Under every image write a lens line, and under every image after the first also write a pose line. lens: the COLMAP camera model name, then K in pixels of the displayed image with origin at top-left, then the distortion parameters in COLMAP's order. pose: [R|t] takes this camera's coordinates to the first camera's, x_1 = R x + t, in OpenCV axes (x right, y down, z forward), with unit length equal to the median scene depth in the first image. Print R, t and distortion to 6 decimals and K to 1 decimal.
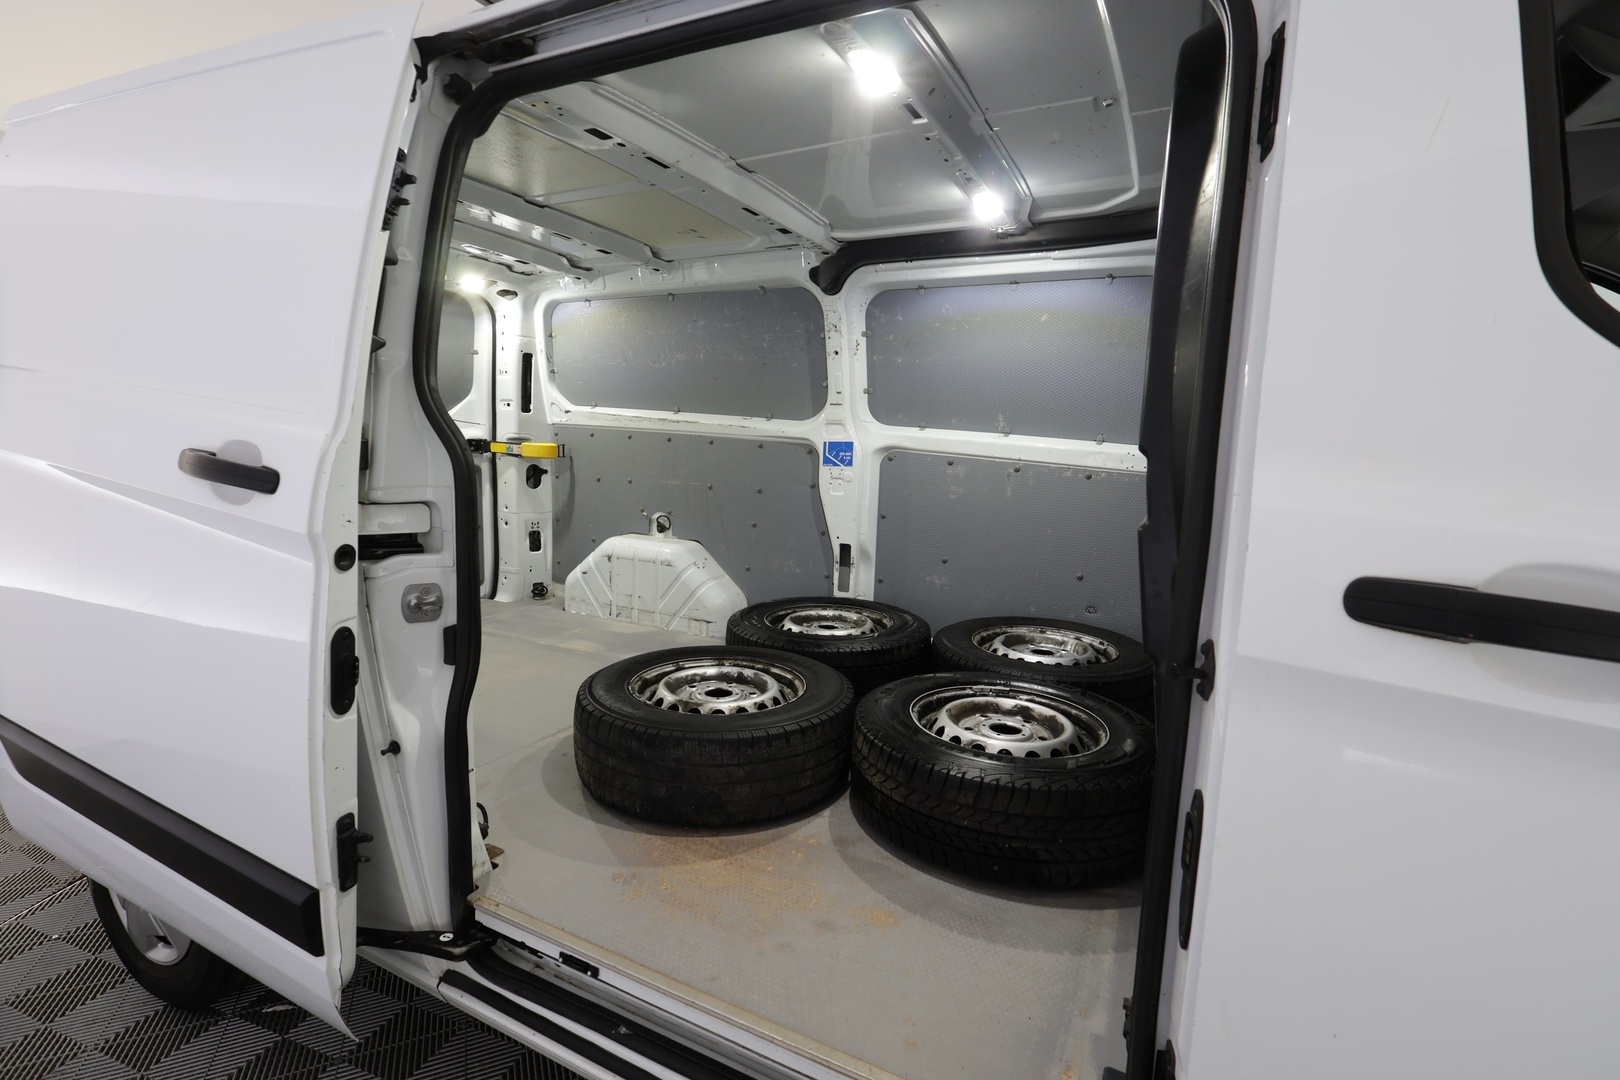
lens RADIAL K [[758.0, 0, 810.0], [0, 758.0, 540.0], [0, 0, 1]] dist [-0.001929, -0.000323]
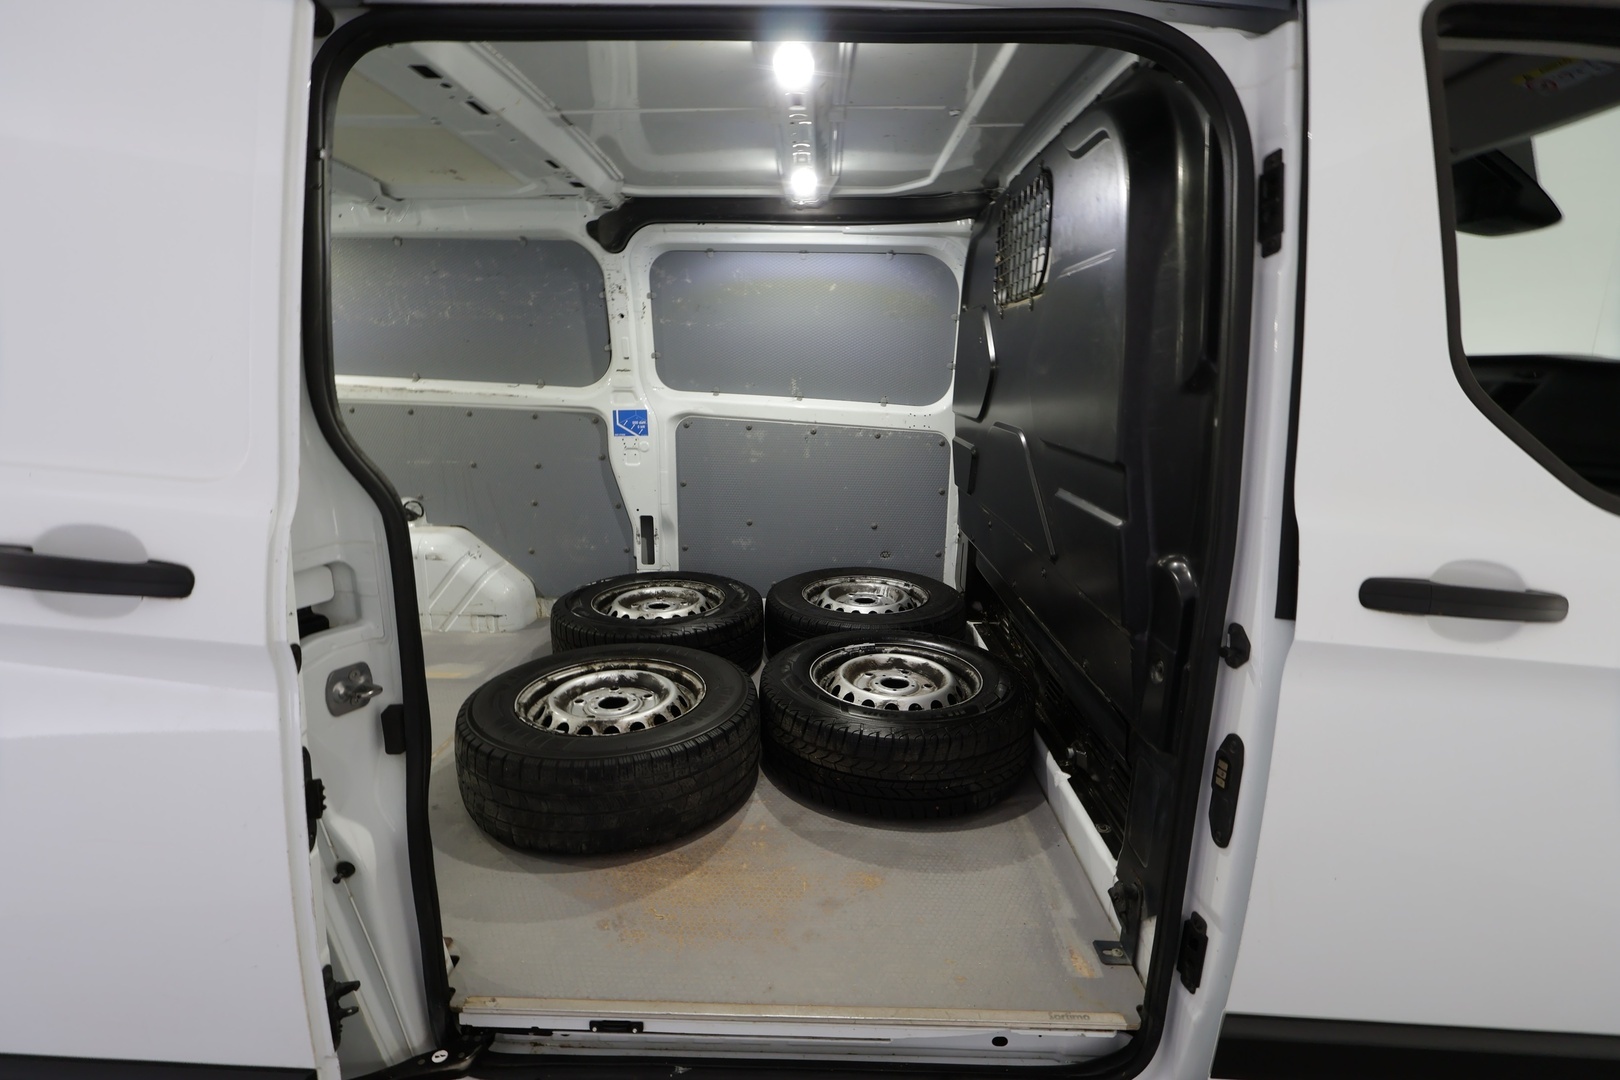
lens RADIAL K [[758.3, 0, 810.0], [0, 758.3, 540.0], [0, 0, 1]] dist [0.003471, 0.000261]
pose [[0.898834, -0.119379, 0.421717, -0.204320], [0.078373, 0.990461, 0.113336, -0.066150], [-0.431224, -0.068819, 0.899616, 0.037624]]
